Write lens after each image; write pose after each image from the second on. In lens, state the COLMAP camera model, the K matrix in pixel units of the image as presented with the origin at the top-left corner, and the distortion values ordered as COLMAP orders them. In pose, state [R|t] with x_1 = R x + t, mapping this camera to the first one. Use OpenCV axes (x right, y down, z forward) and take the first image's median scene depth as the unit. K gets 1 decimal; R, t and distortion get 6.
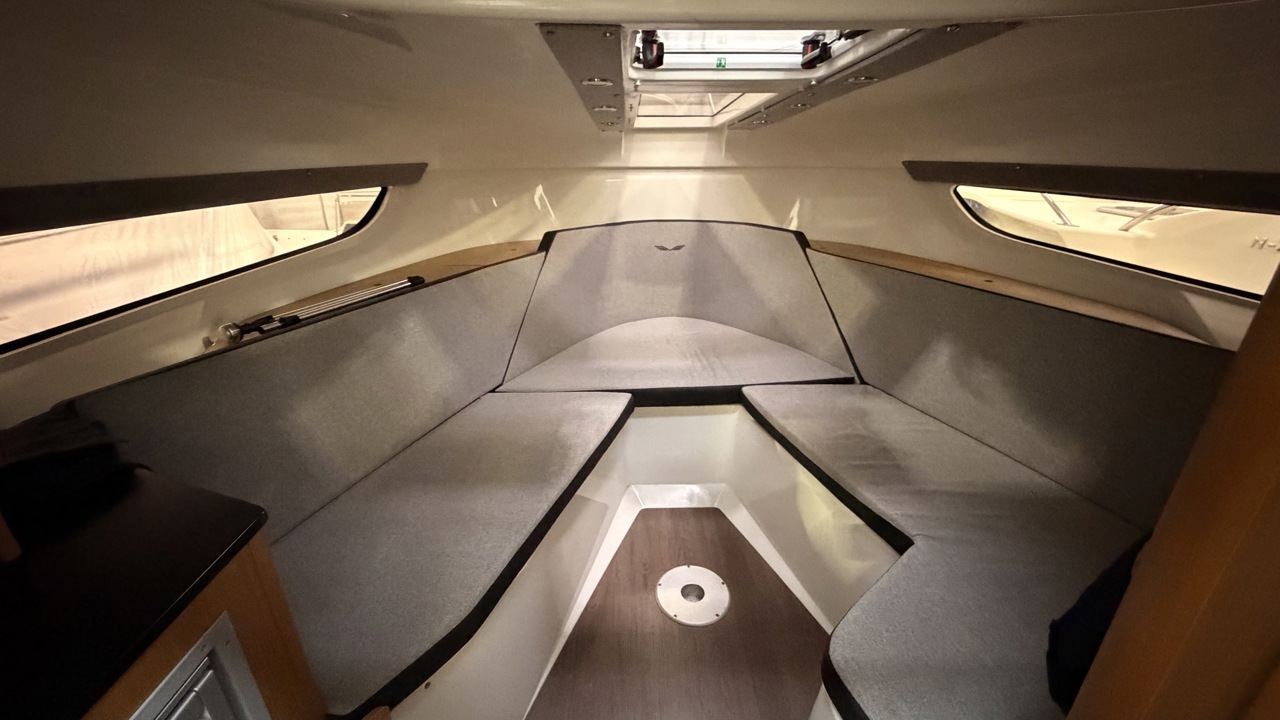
lens RADIAL K [[509.3, 0, 633.9], [0, 509.3, 360.5], [0, 0, 1]] dist [-0.000822, 0.000058]
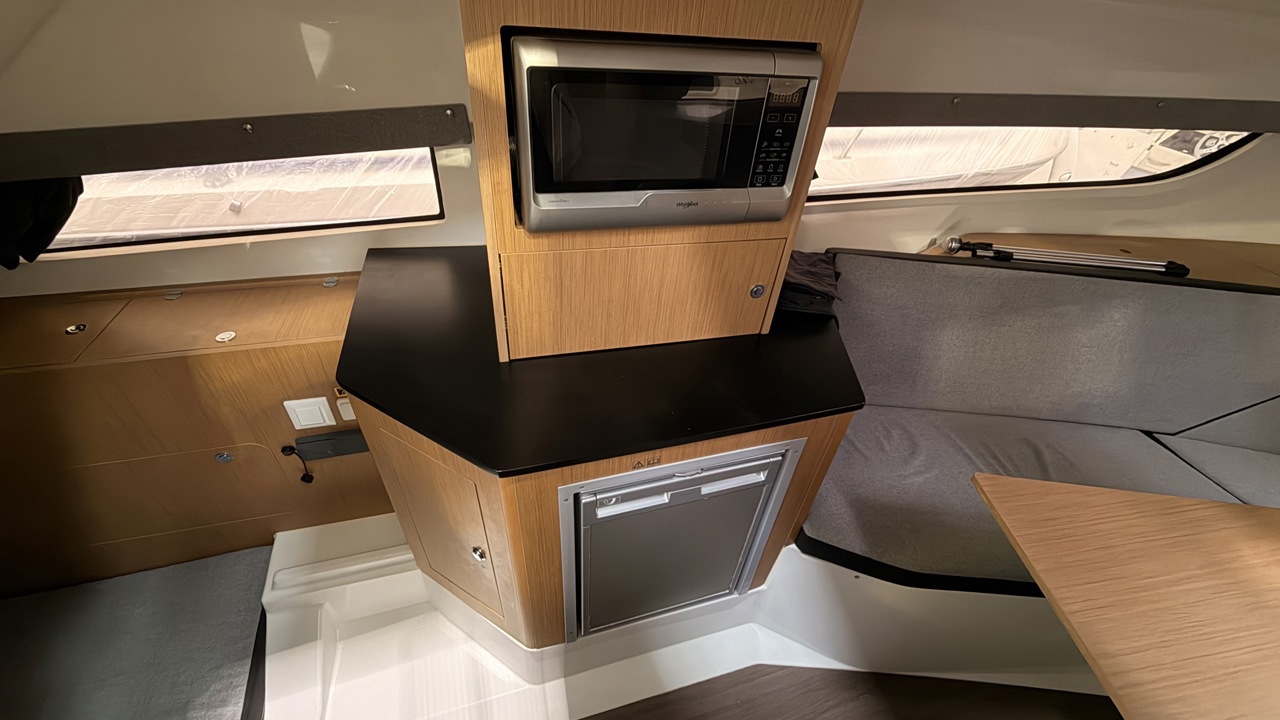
lens RADIAL K [[509.3, 0, 638.5], [0, 509.3, 360.5], [0, 0, 1]] dist [-0.000822, 0.000058]
pose [[0.268482, 0.616397, -0.740252, 0.025722], [-0.423264, 0.765796, 0.484153, -0.081909], [0.865312, 0.183335, 0.466501, -0.079622]]
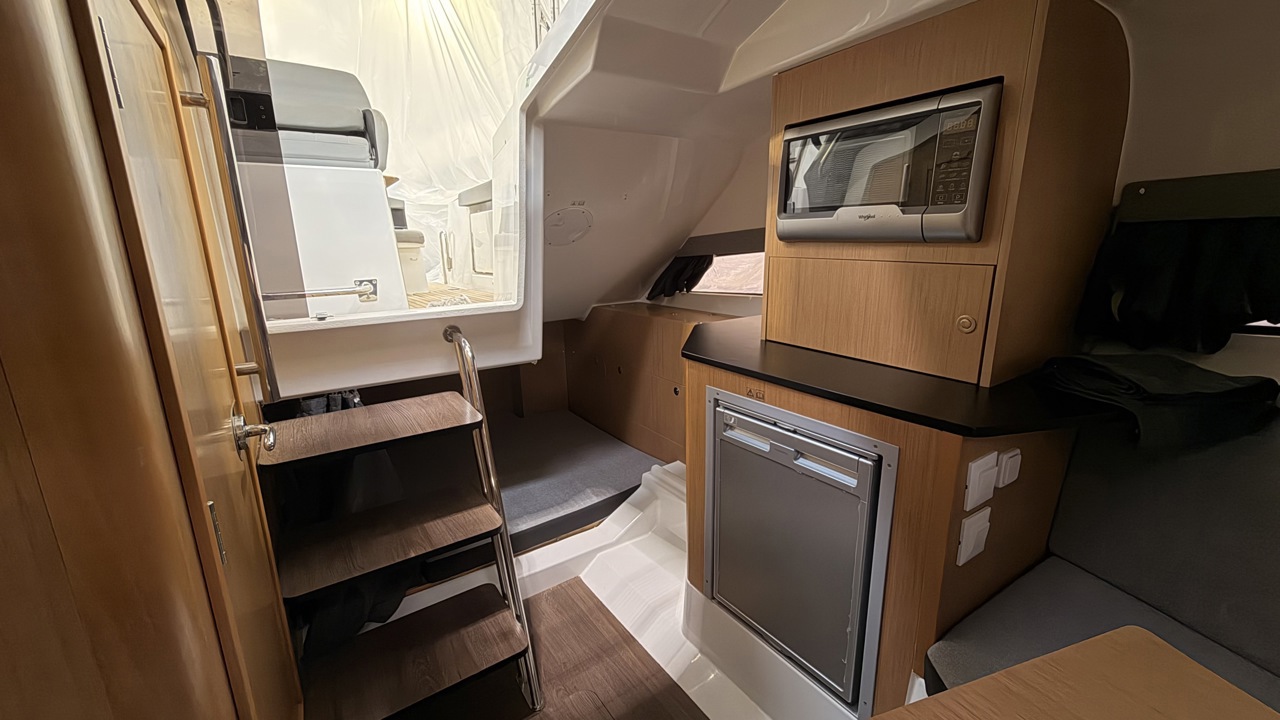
lens RADIAL K [[509.3, 0, 642.0], [0, 509.3, 356.2], [0, 0, 1]] dist [-0.000822, 0.000058]
pose [[-0.827603, 0.145708, -0.542072, 0.175619], [-0.189672, 0.836323, 0.514382, -0.105948], [0.528297, 0.528520, -0.664507, 0.508962]]
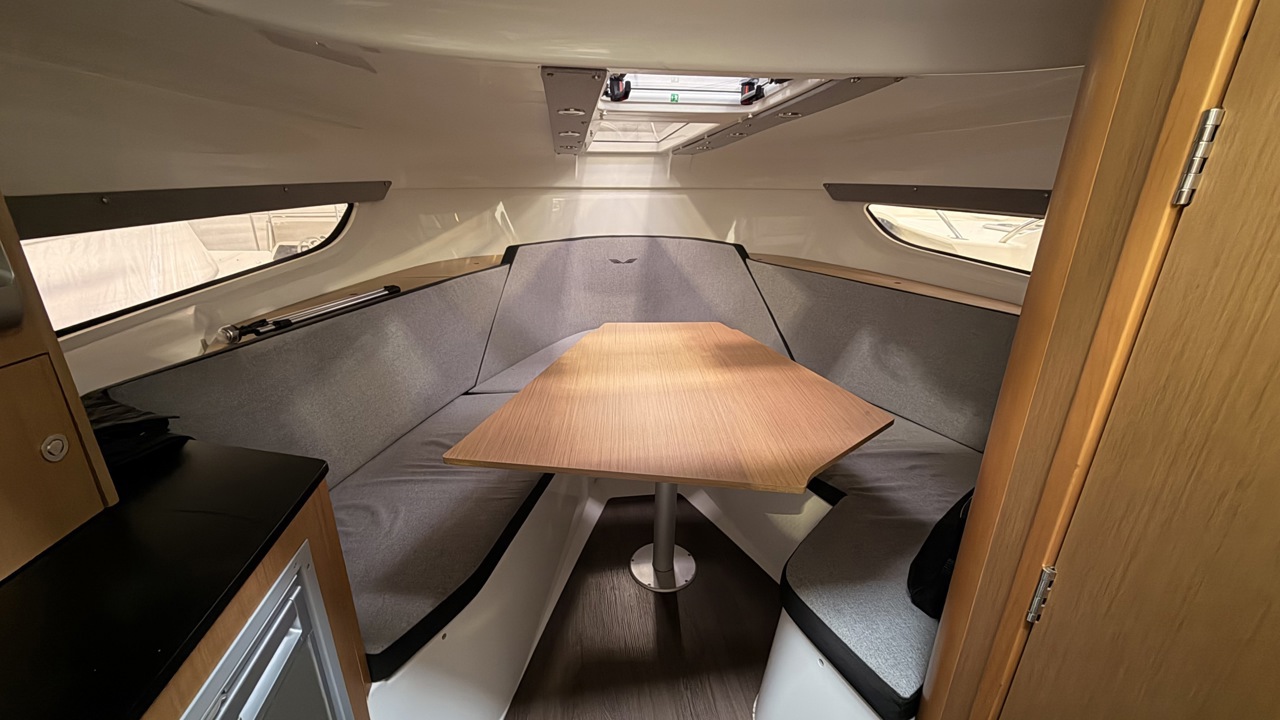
lens RADIAL K [[509.3, 0, 634.1], [0, 509.3, 359.6], [0, 0, 1]] dist [-0.000822, 0.000058]
pose [[0.992896, -0.031033, 0.114868, -0.058161], [0.035956, 0.998510, -0.041039, 0.052786], [-0.113423, 0.044877, 0.992533, -0.106181]]
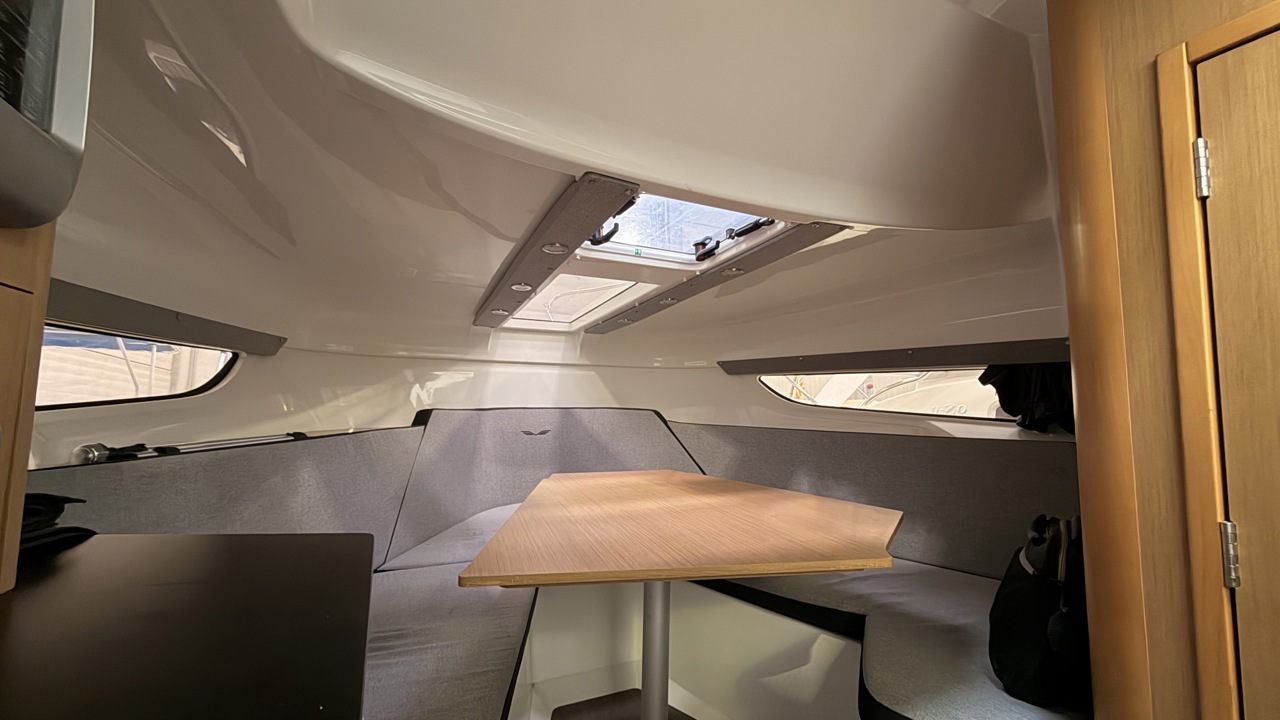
lens RADIAL K [[509.3, 0, 634.9], [0, 509.3, 359.6], [0, 0, 1]] dist [-0.000822, 0.000058]
pose [[0.913375, 0.048453, 0.404225, -0.274932], [0.138993, 0.896123, -0.421479, 0.178577], [-0.382657, 0.441153, 0.811762, 0.024044]]
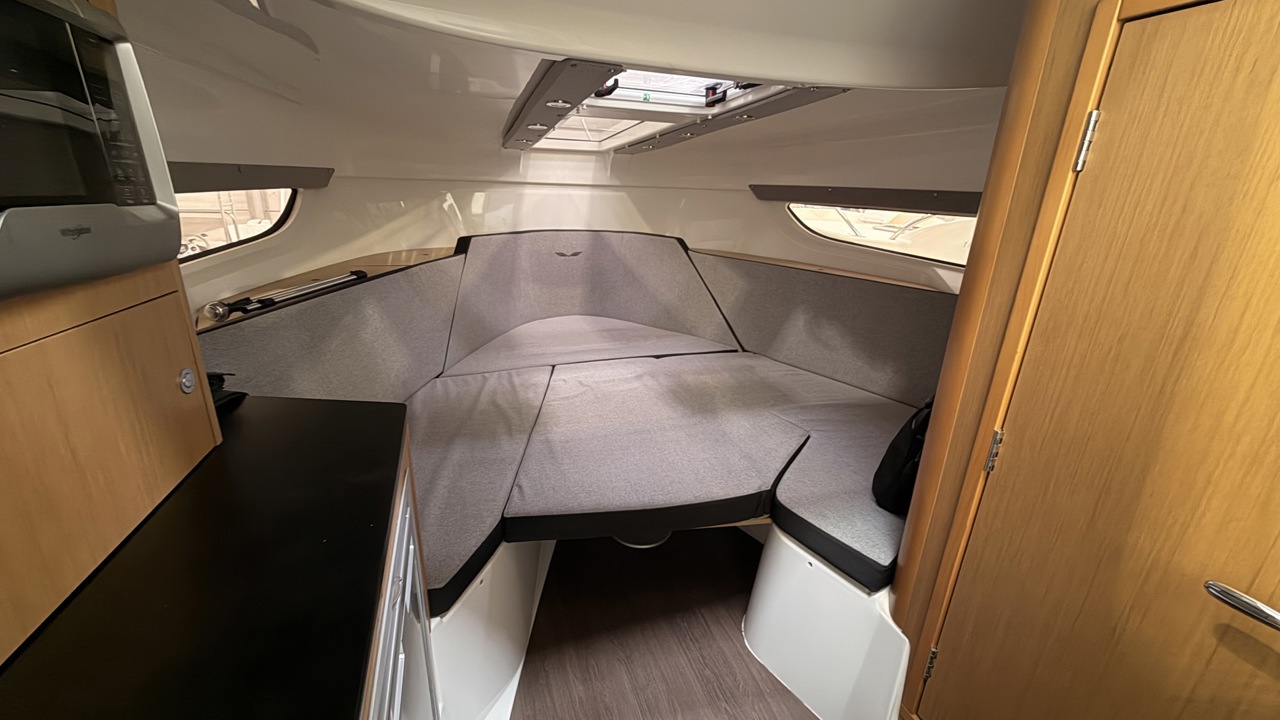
lens RADIAL K [[509.3, 0, 634.4], [0, 509.3, 359.7], [0, 0, 1]] dist [-0.000822, 0.000058]
pose [[0.953393, -0.063620, 0.294947, -0.219793], [0.079738, 0.995891, -0.042933, 0.113698], [-0.291003, 0.064451, 0.954549, -0.161536]]
